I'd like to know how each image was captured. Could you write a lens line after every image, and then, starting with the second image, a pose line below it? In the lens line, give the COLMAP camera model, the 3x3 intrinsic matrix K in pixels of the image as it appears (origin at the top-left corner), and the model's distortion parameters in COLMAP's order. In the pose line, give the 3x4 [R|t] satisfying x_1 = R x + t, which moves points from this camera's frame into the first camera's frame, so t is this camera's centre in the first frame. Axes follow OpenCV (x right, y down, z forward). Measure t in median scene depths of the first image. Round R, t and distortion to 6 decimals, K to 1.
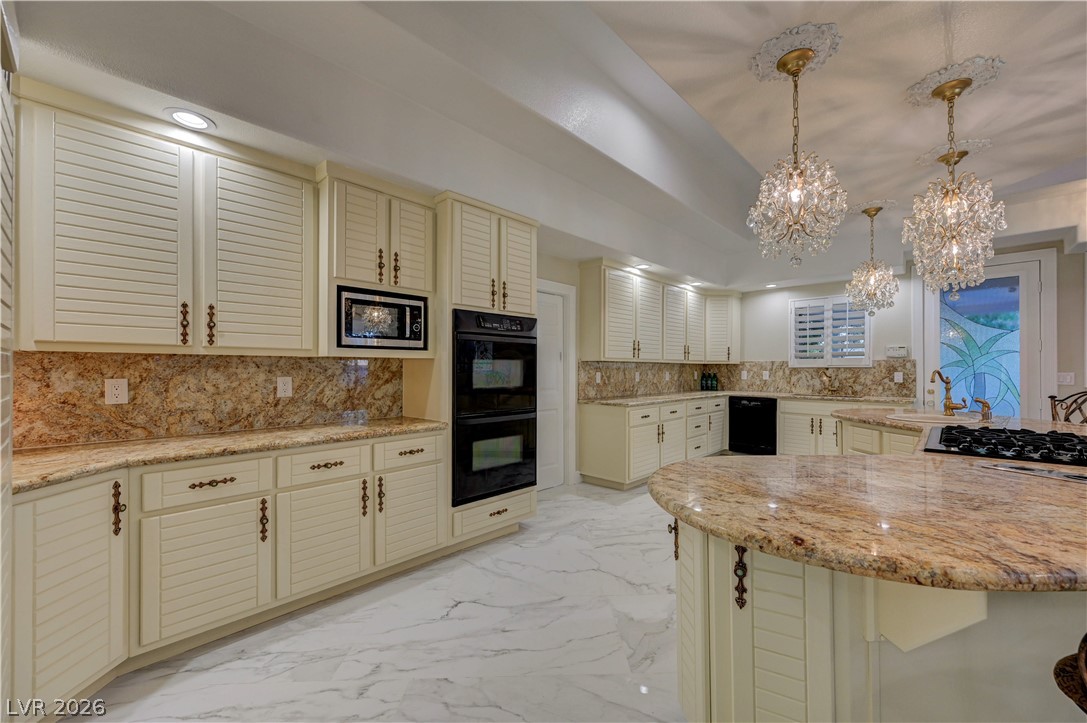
lens RADIAL K [[427.5, 0, 548.8], [0, 427.5, 365.8], [0, 0, 1]] dist [0.003871, 0.000086]
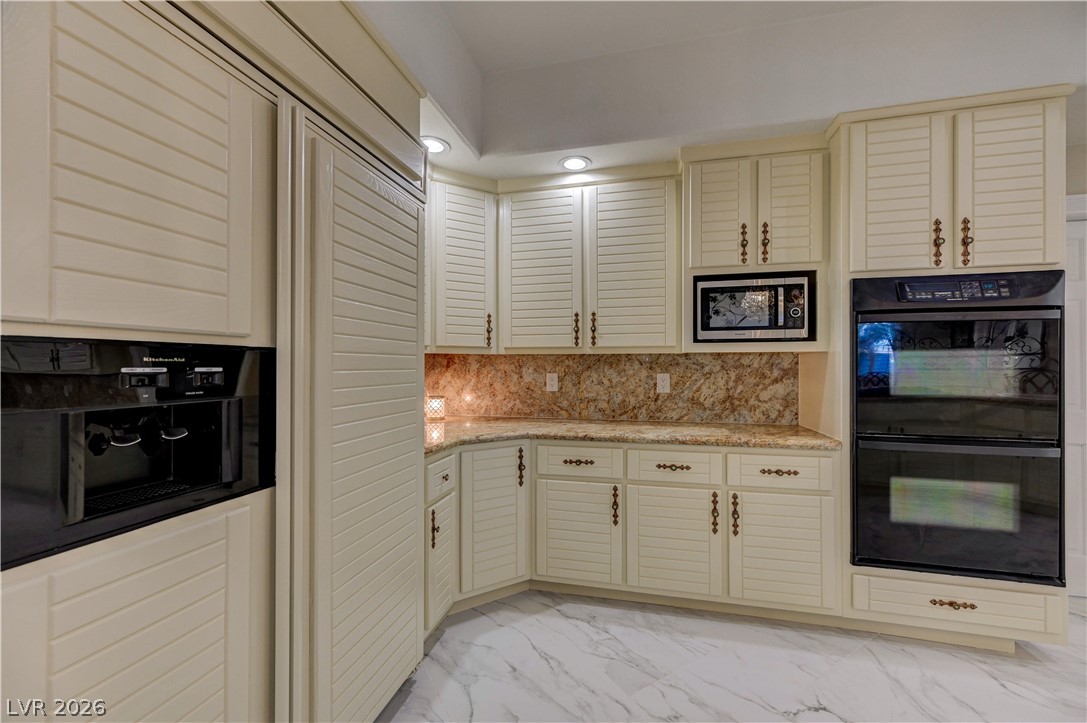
lens RADIAL K [[427.5, 0, 546.4], [0, 427.5, 362.5], [0, 0, 1]] dist [0.003871, 0.000086]
pose [[0.501081, -0.006275, -0.865378, 0.150801], [0.007424, 0.999968, -0.002953, 0.000449], [0.865368, -0.004945, 0.501112, 0.253823]]
